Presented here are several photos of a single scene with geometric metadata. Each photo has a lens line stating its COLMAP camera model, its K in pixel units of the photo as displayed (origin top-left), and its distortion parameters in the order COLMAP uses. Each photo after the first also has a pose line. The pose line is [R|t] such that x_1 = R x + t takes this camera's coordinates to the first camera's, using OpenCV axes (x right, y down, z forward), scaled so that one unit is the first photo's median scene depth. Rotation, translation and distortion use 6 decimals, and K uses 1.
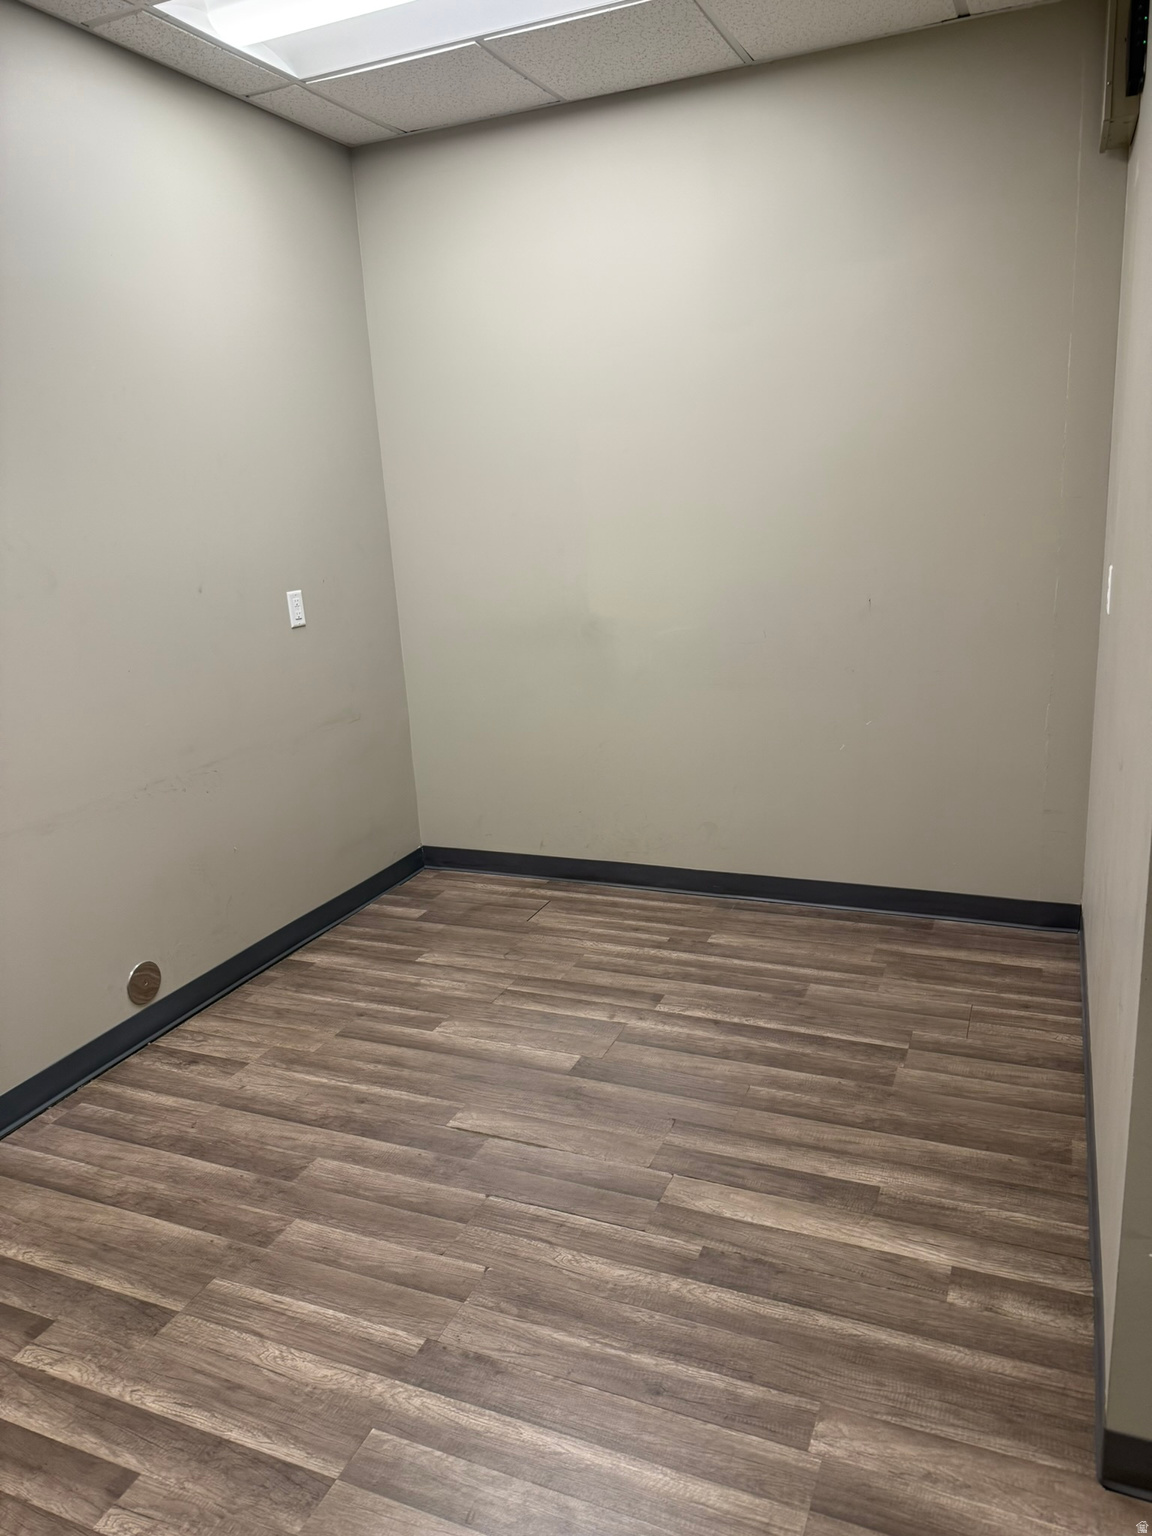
lens RADIAL K [[1078.5, 0, 576.0], [0, 1078.5, 768.0], [0, 0, 1]] dist [-0.004435, -0.000638]
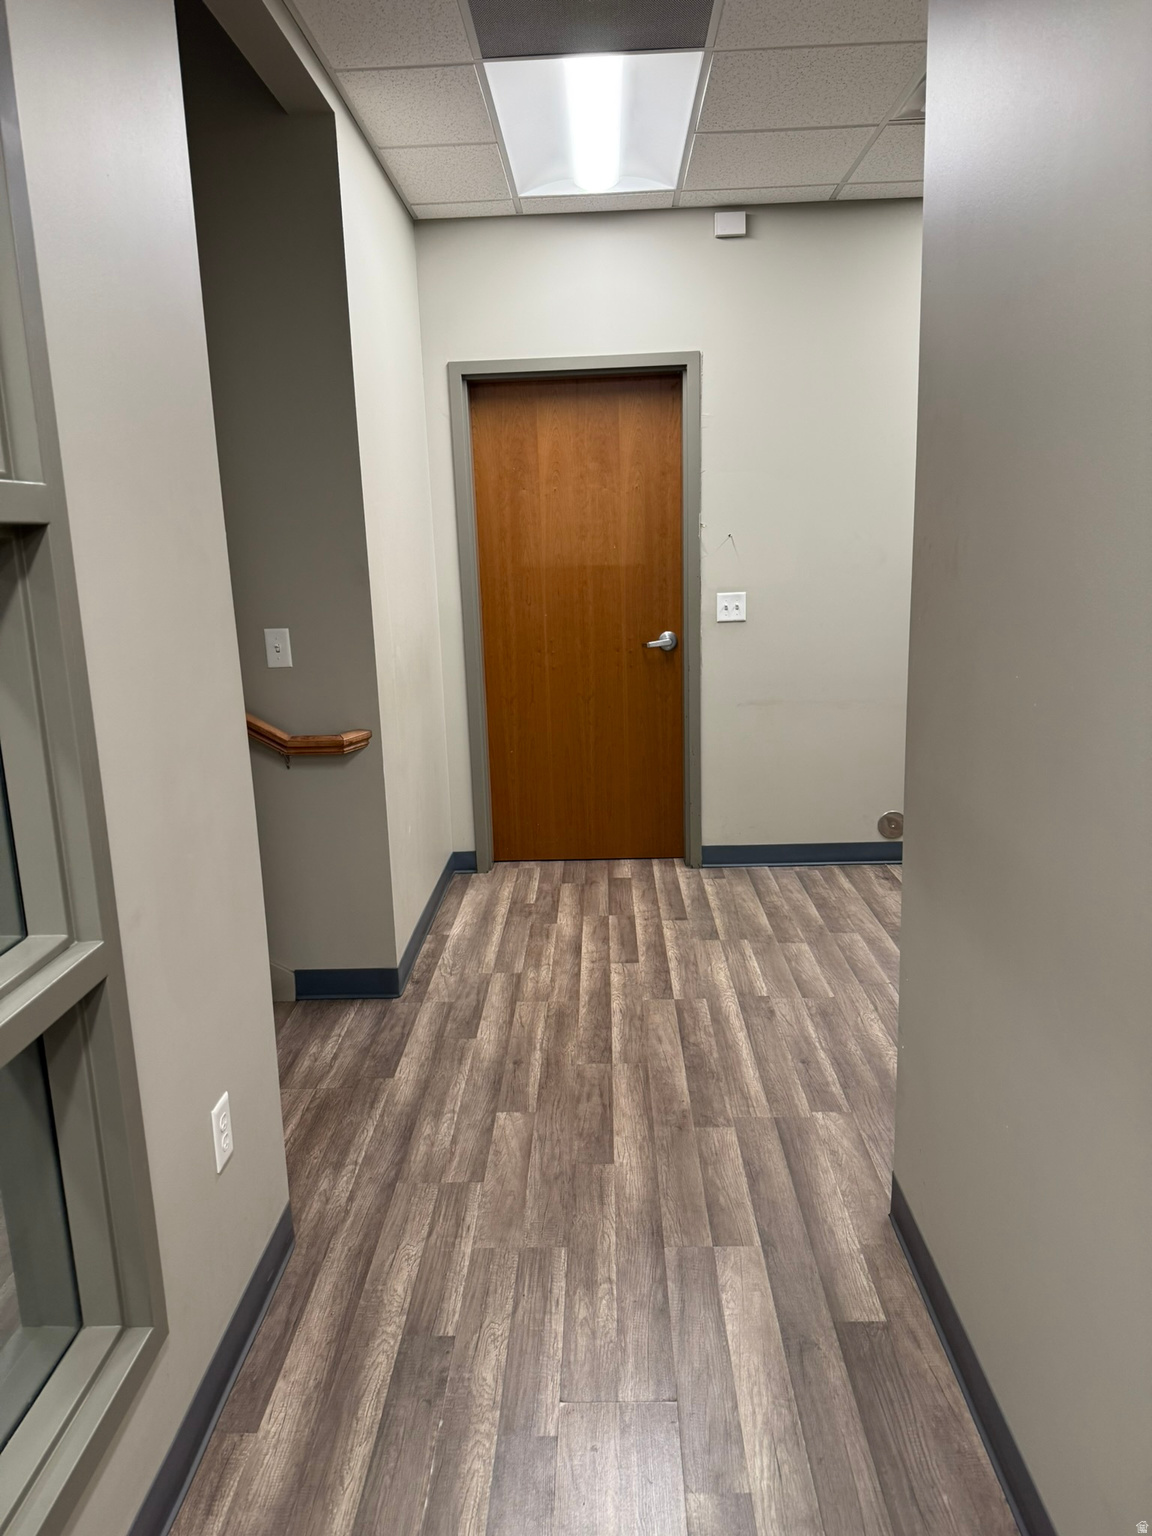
lens RADIAL K [[1078.5, 0, 576.0], [0, 1078.5, 768.0], [0, 0, 1]] dist [-0.004435, -0.000638]
pose [[0.361508, 0.234039, -0.902517, 1.206470], [-0.216411, 0.962610, 0.162938, -0.044656], [0.906906, 0.136412, 0.398640, -0.035501]]
